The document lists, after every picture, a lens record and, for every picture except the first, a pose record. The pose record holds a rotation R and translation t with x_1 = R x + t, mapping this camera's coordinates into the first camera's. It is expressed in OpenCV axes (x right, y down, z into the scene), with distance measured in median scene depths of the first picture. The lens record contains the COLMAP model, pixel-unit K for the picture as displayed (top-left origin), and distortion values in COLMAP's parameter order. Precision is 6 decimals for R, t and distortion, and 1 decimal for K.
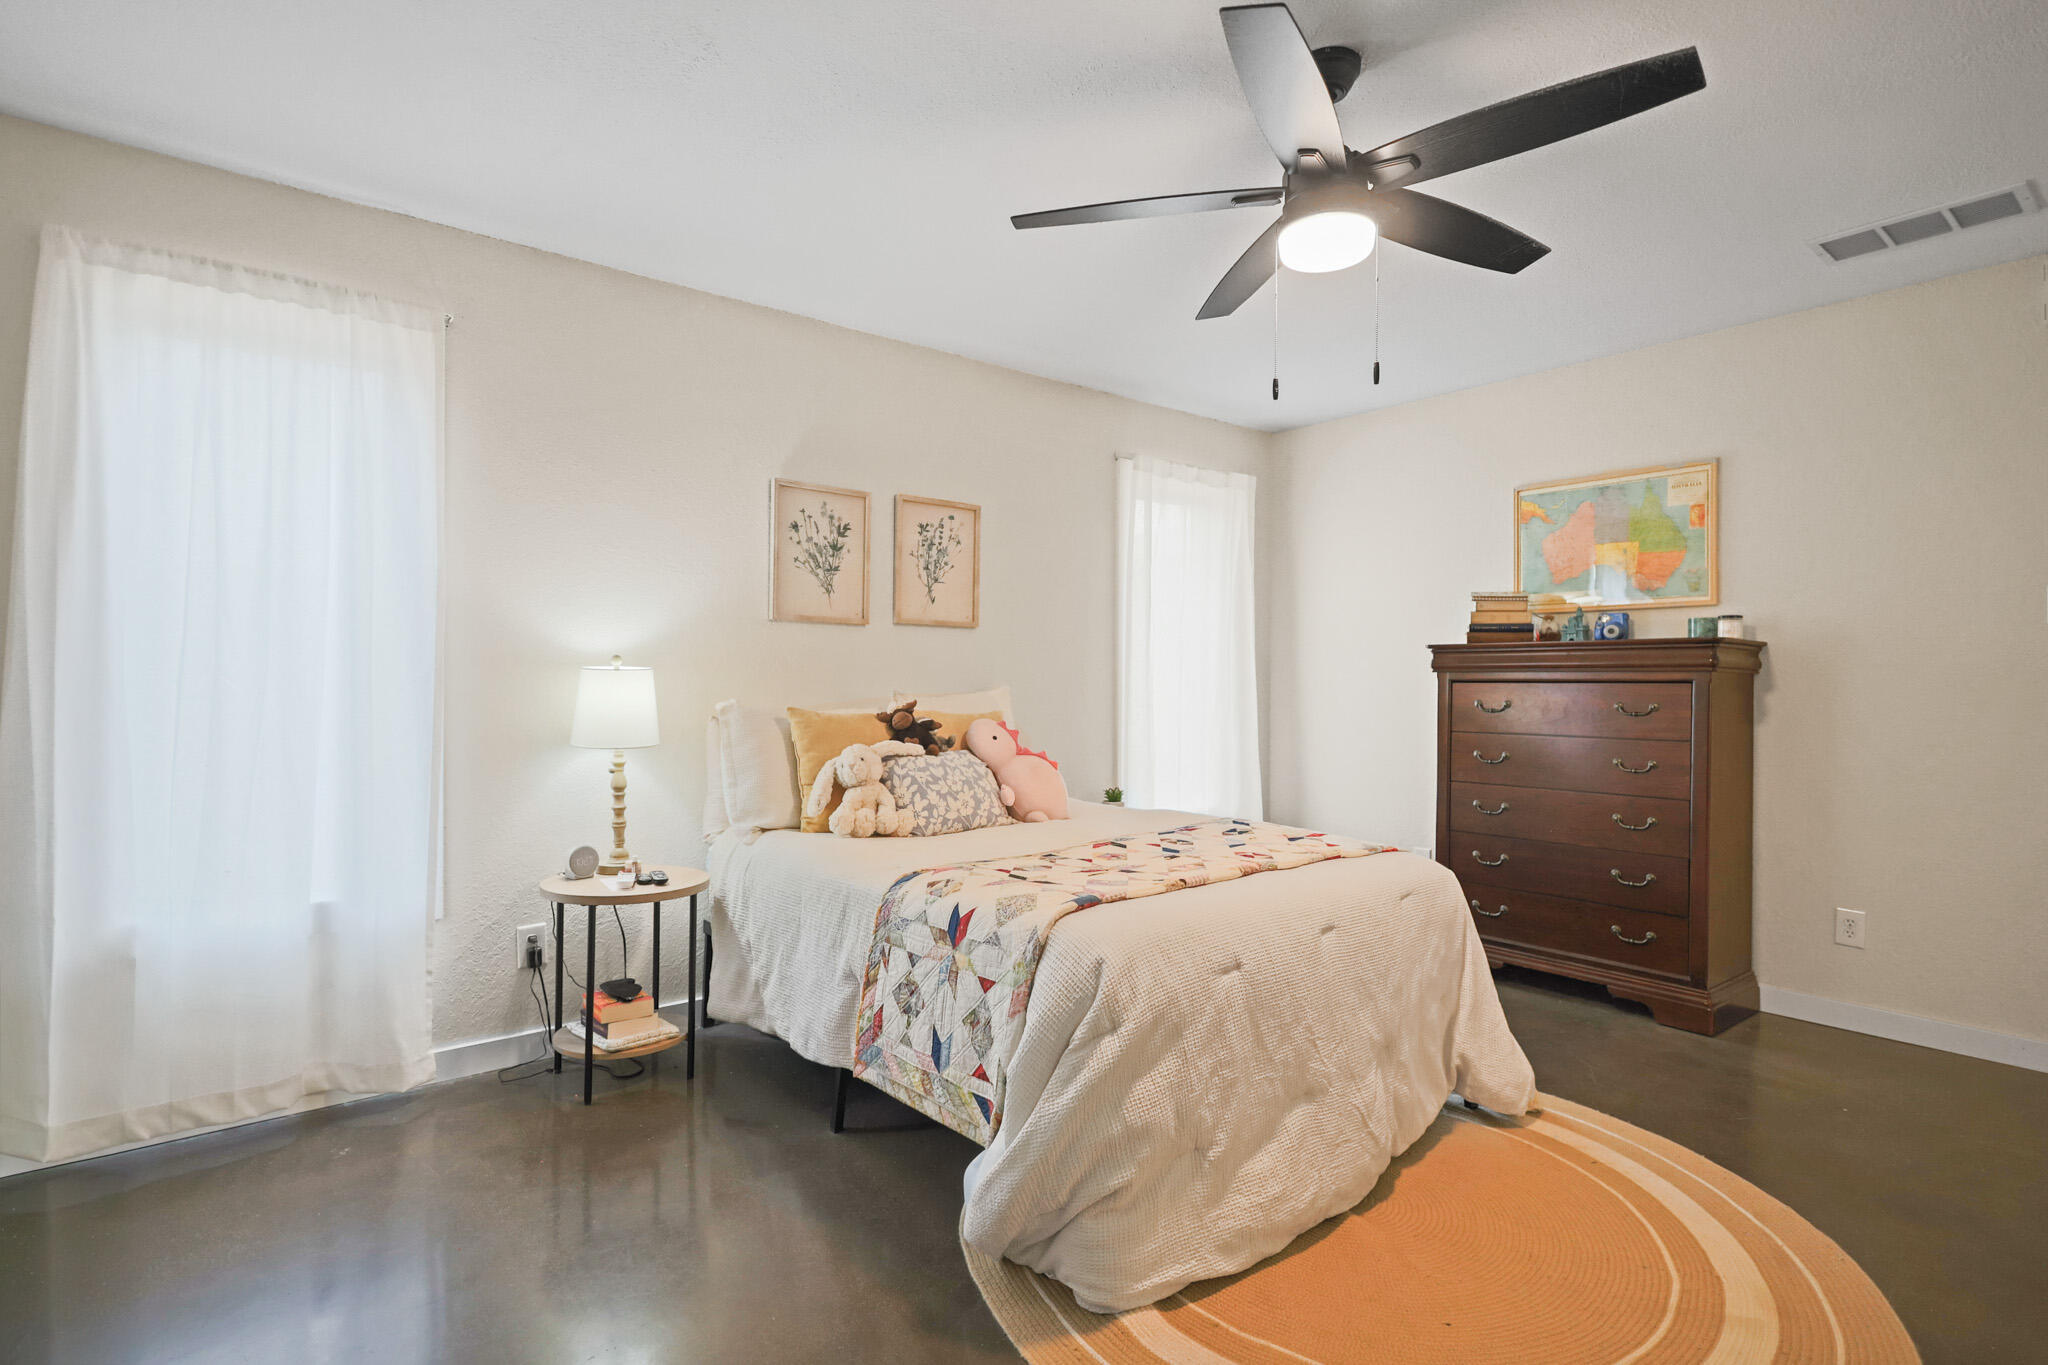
lens RADIAL K [[1014.1, 0, 1022.7], [0, 1014.1, 678.6], [0, 0, 1]] dist [0.003358, 0.000332]
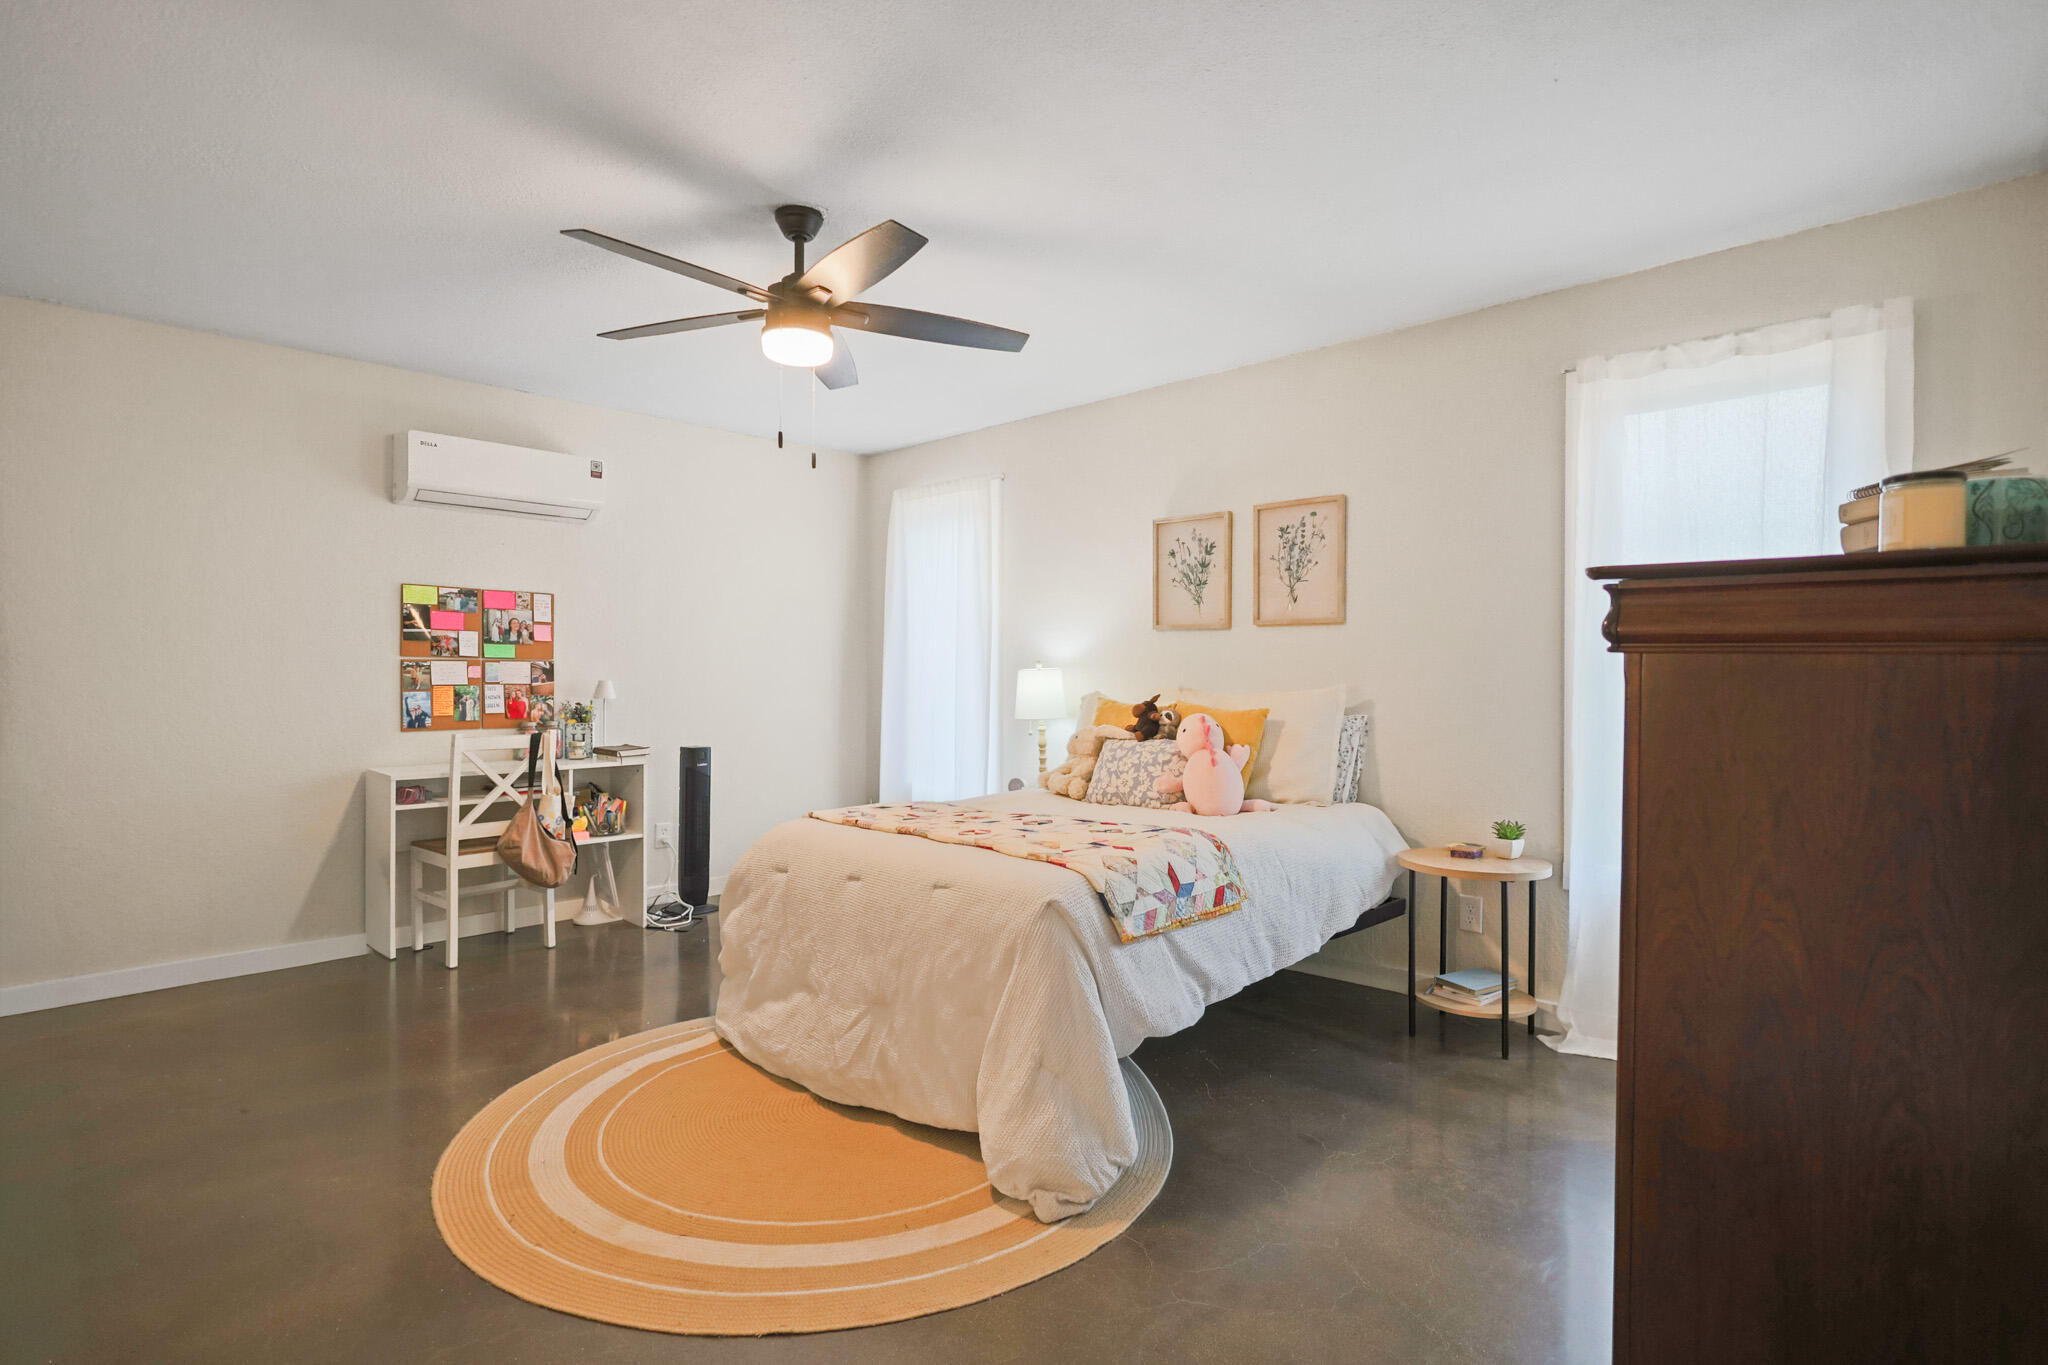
lens RADIAL K [[976.7, 0, 1006.9], [0, 976.7, 677.6], [0, 0, 1]] dist [0.003915, 0.000427]
pose [[0.117908, -0.001277, -0.993024, 0.913116], [-0.004393, 0.999989, -0.001807, 0.004598], [0.993015, 0.004575, 0.117901, 0.640798]]
